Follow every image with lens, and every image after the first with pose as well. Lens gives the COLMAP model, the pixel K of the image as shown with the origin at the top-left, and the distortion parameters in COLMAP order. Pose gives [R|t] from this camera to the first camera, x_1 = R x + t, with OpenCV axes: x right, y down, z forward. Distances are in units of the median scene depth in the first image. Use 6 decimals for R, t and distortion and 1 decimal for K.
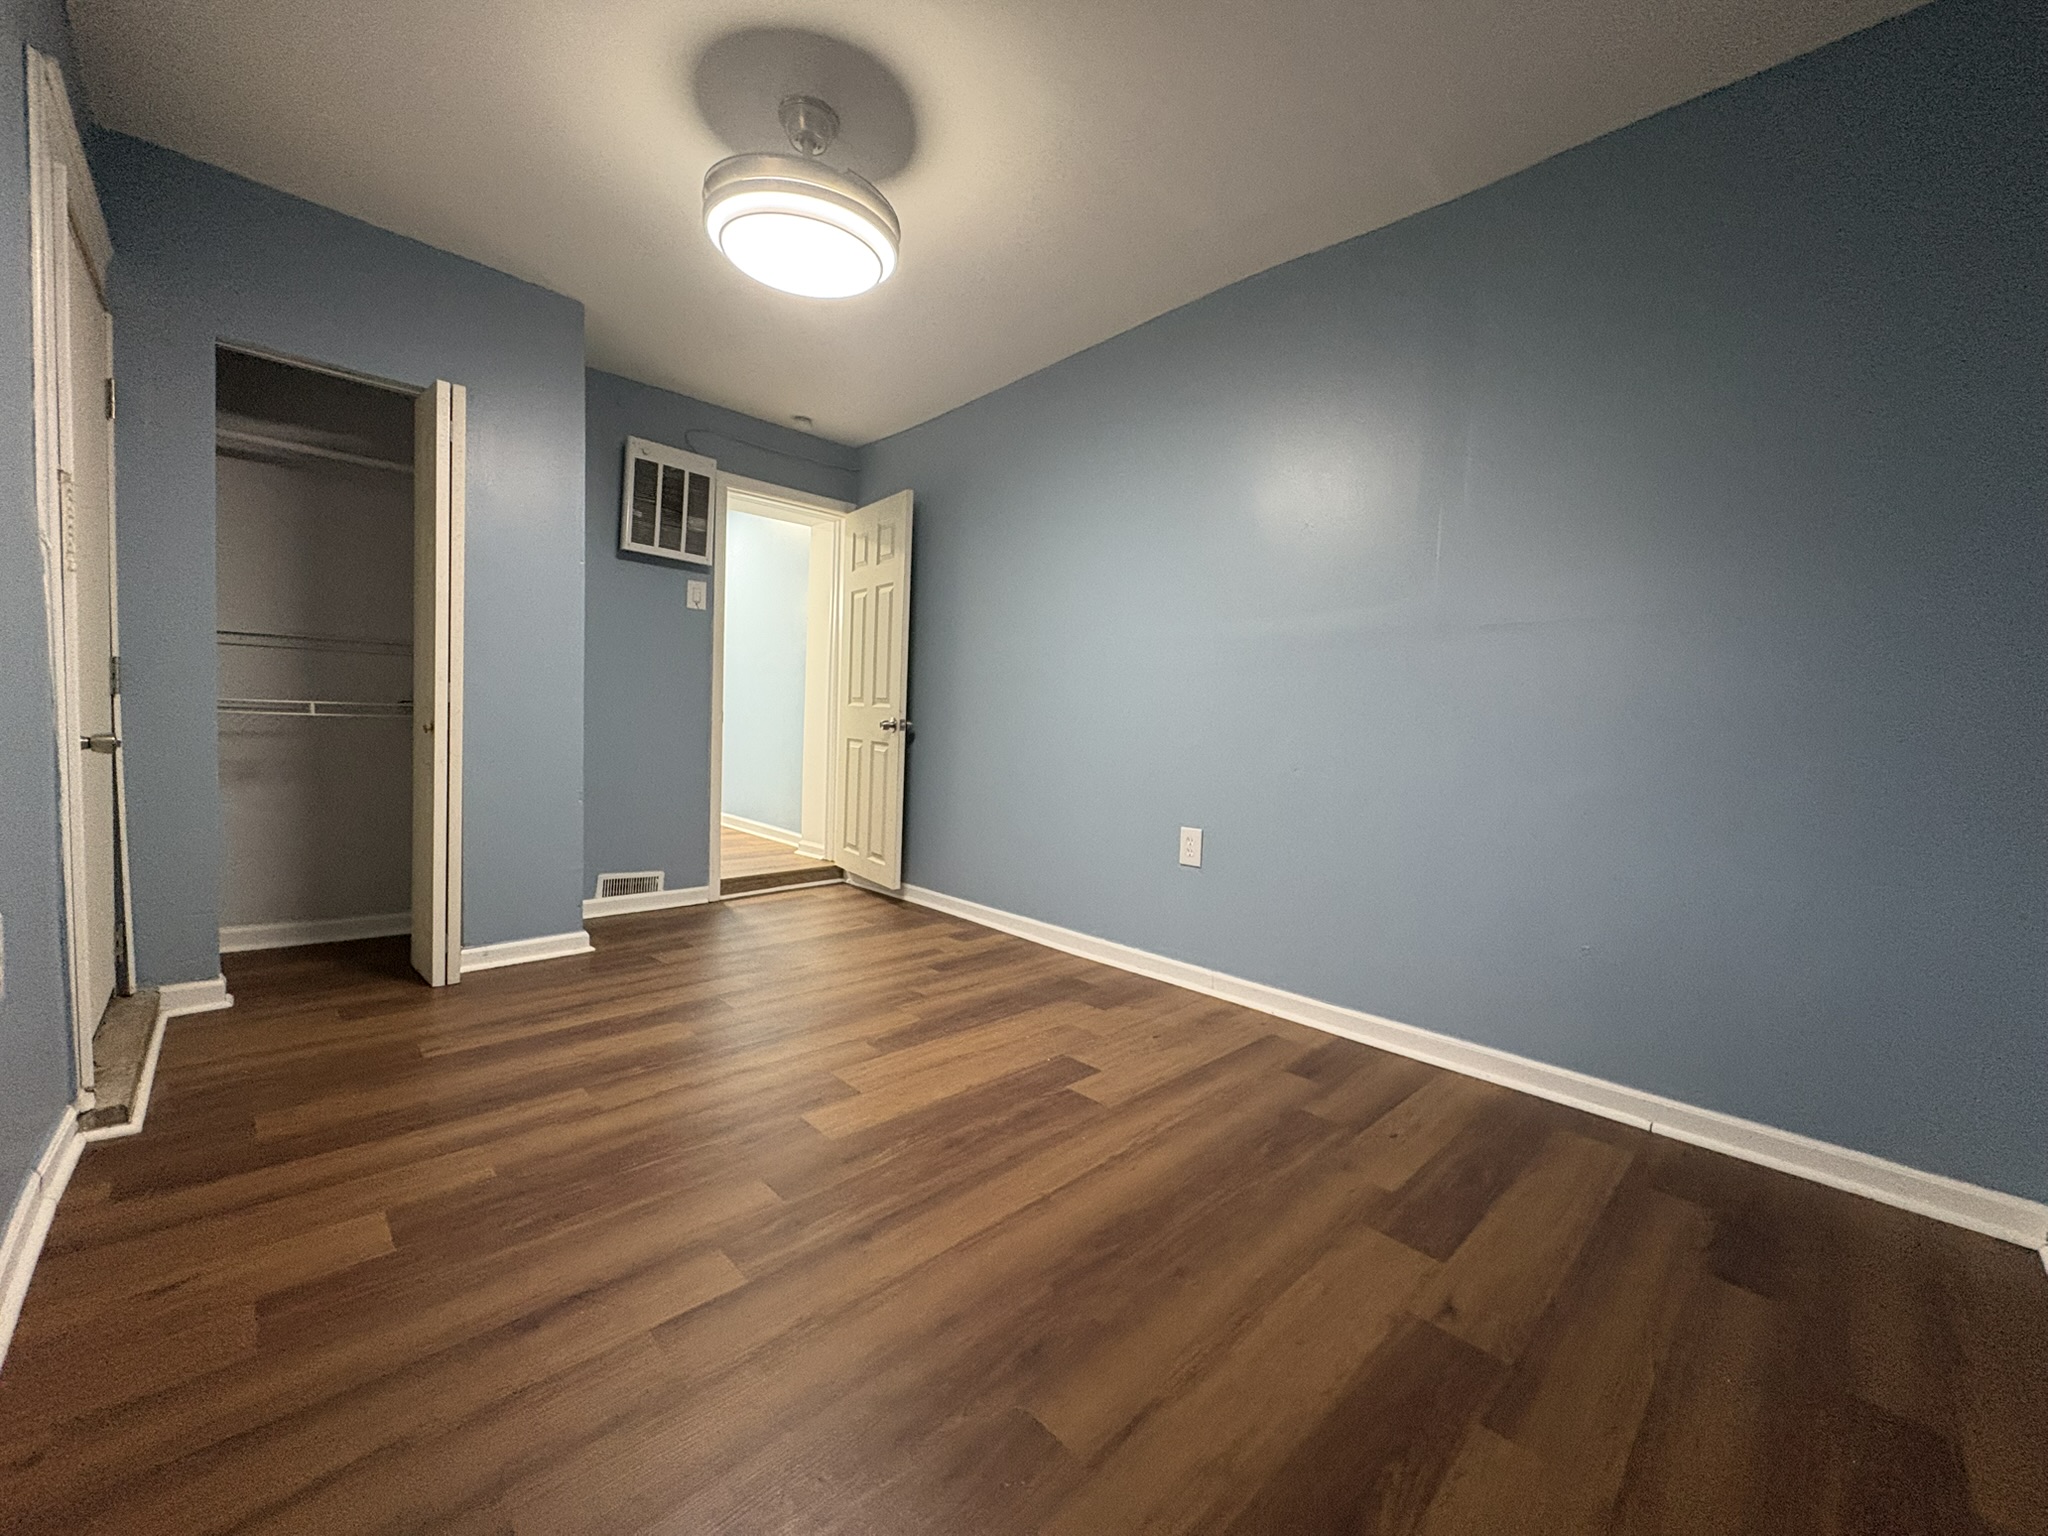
lens RADIAL K [[808.4, 0, 1022.6], [0, 808.4, 766.4], [0, 0, 1]] dist [-0.000784, 0.000014]
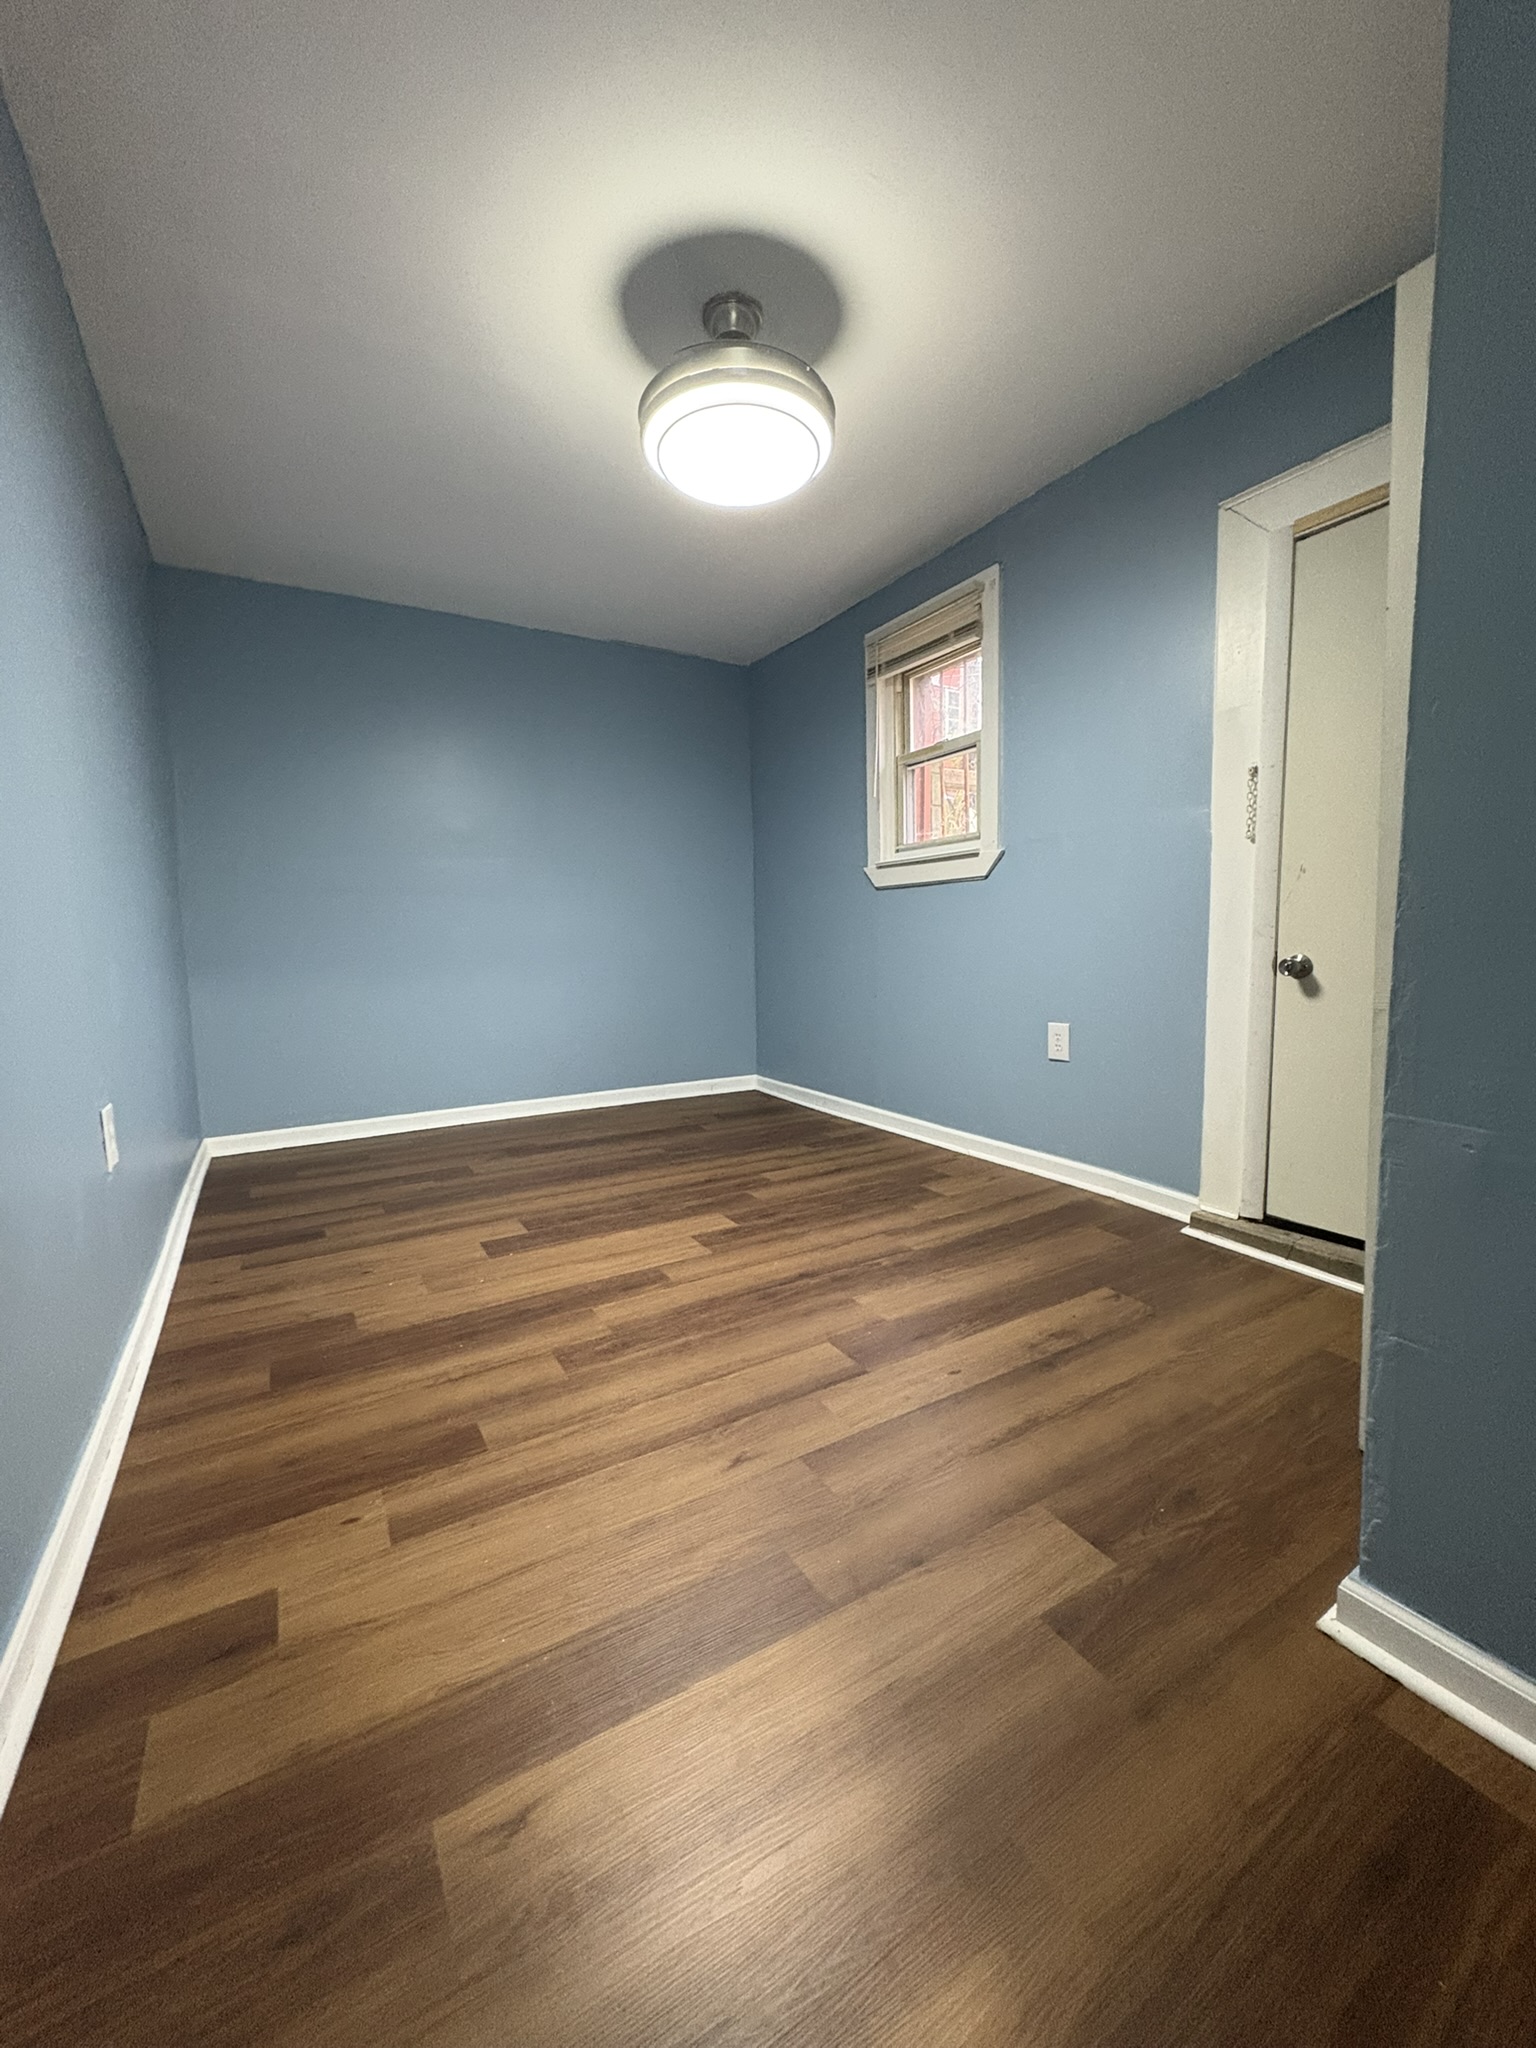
lens RADIAL K [[808.4, 0, 768.4], [0, 808.4, 1020.9], [0, 0, 1]] dist [-0.000784, 0.000014]
pose [[-0.974167, -0.045182, 0.221262, -0.524911], [-0.008068, 0.986119, 0.165844, -0.116523], [-0.225684, 0.159775, -0.961009, 1.928588]]
